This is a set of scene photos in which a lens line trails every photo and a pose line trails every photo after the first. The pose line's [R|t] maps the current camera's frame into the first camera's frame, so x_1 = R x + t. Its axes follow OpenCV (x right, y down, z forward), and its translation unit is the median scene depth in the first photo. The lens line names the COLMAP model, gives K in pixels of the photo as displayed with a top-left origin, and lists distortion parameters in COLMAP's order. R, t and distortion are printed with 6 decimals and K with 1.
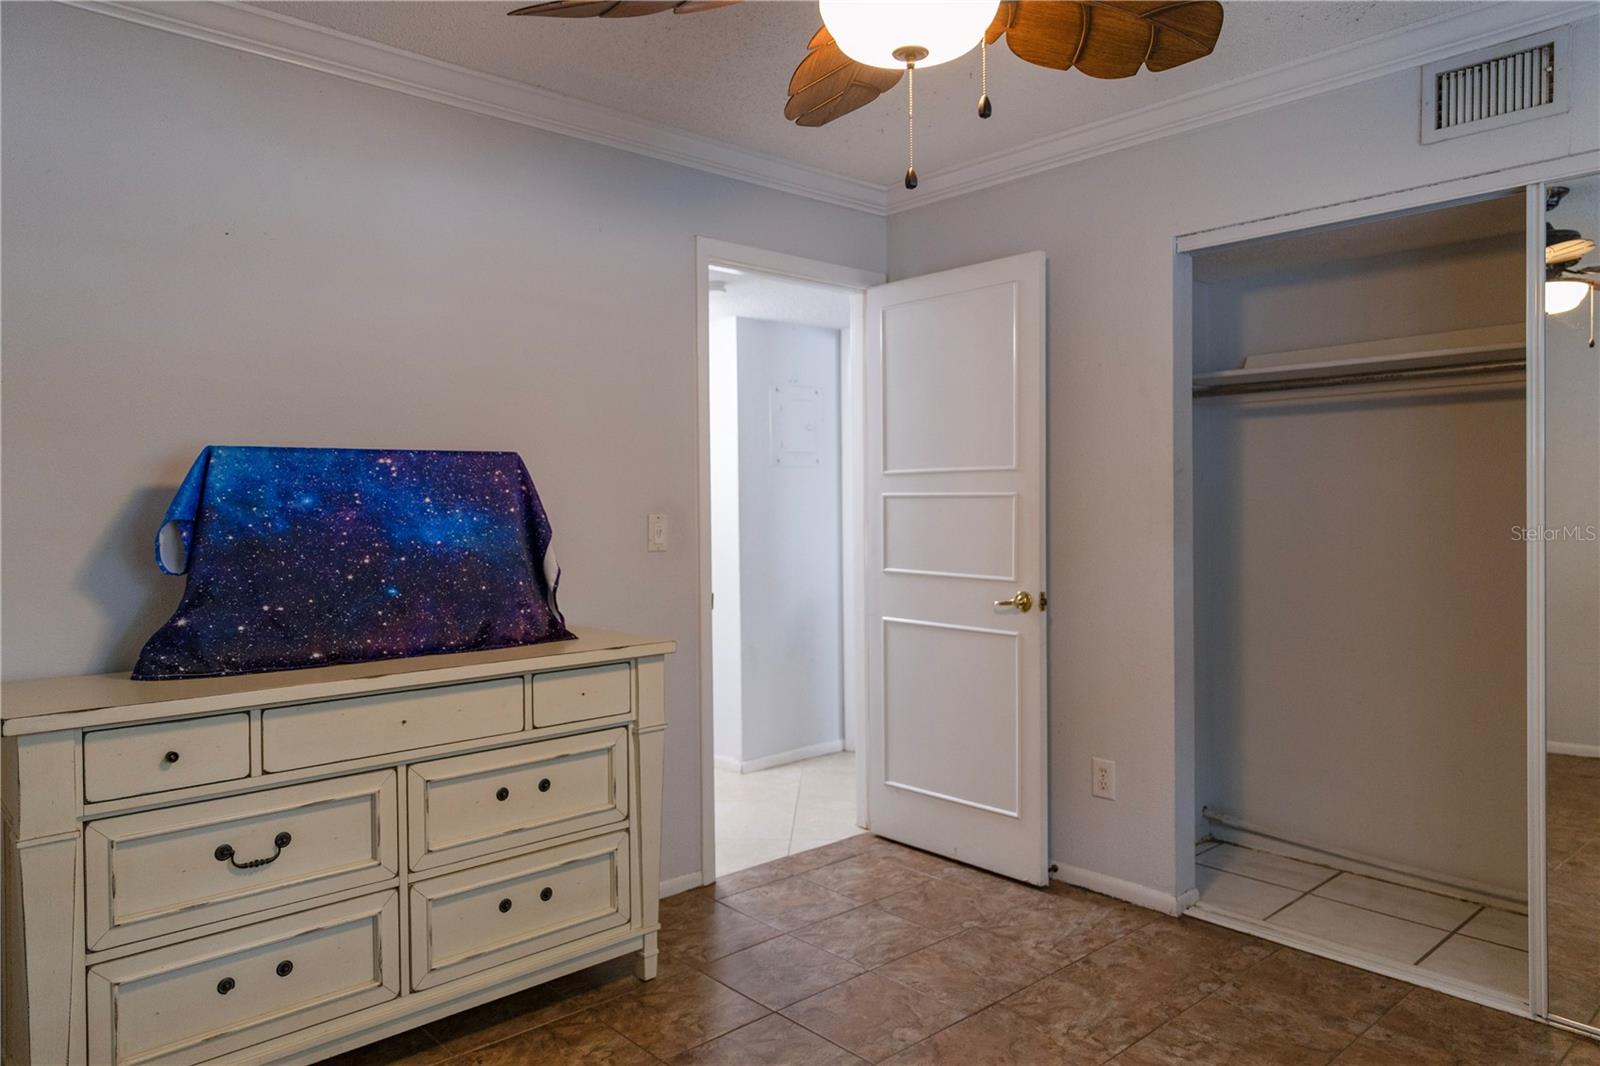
lens RADIAL K [[1052.2, 0, 794.7], [0, 1052.2, 527.8], [0, 0, 1]] dist [0.002886, 0.004112]
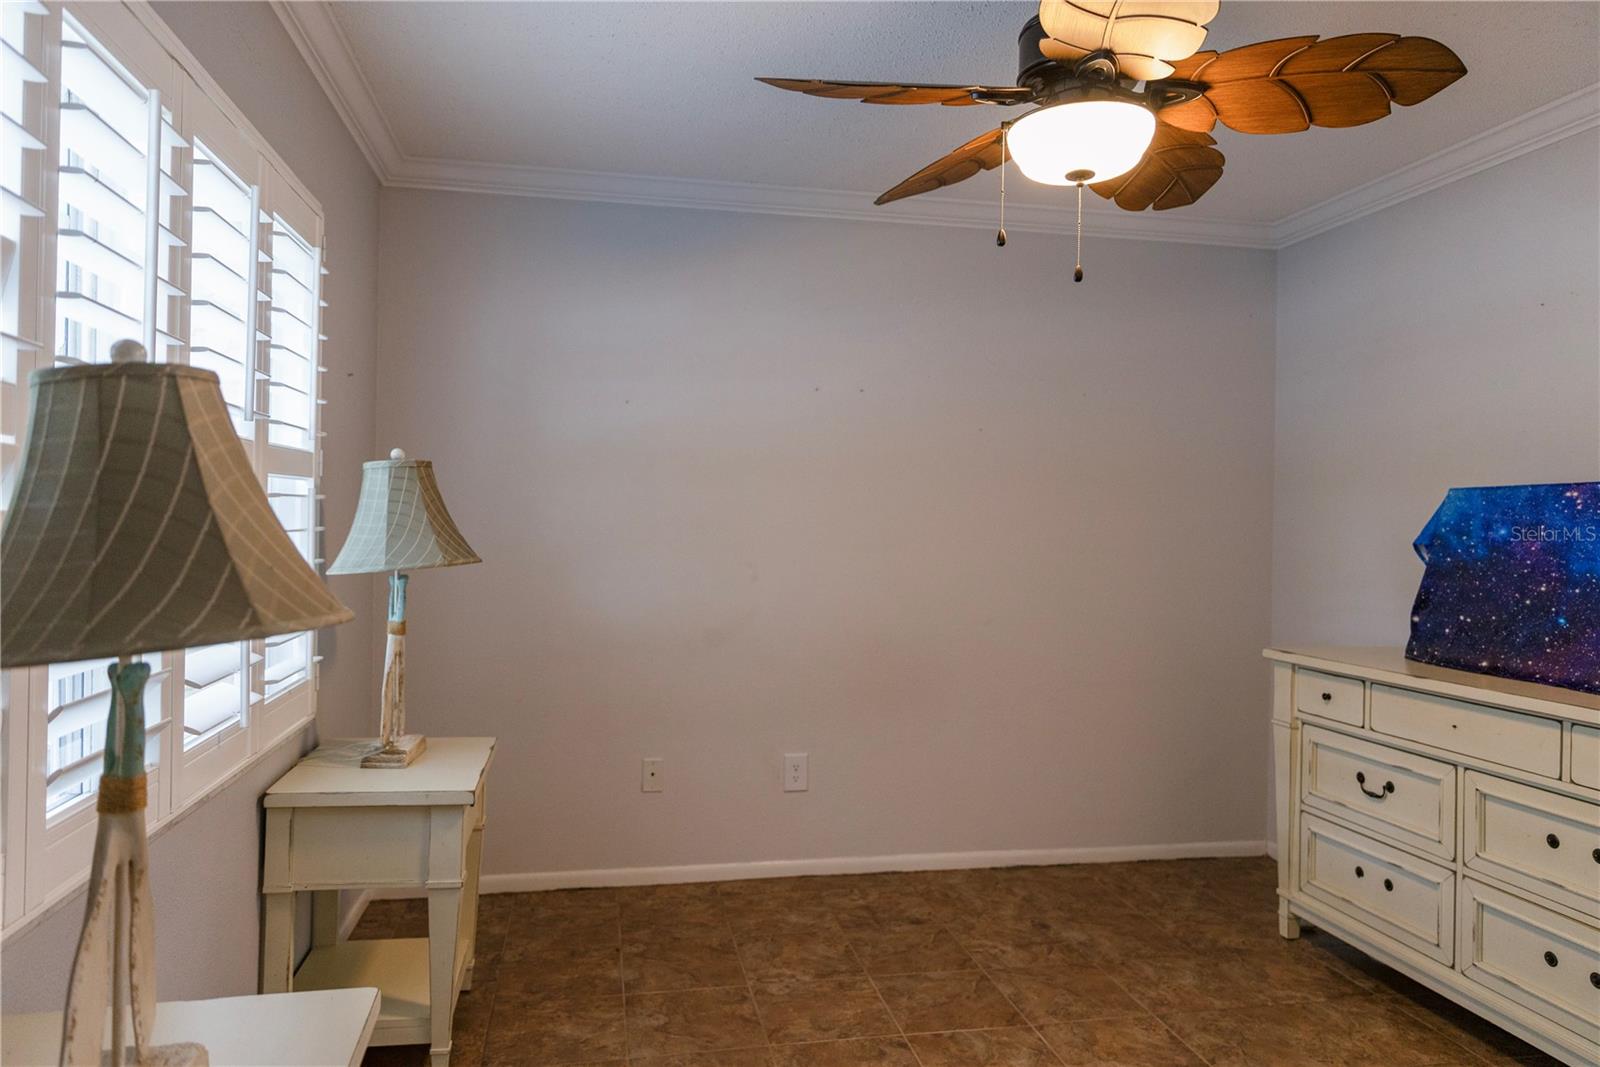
lens RADIAL K [[1052.2, 0, 794.7], [0, 1052.2, 528.3], [0, 0, 1]] dist [0.002886, 0.004112]
pose [[-0.513356, 0.006900, -0.858148, 0.928507], [-0.027449, 0.999324, 0.024456, -0.036300], [0.857737, 0.036110, -0.512819, 0.924182]]
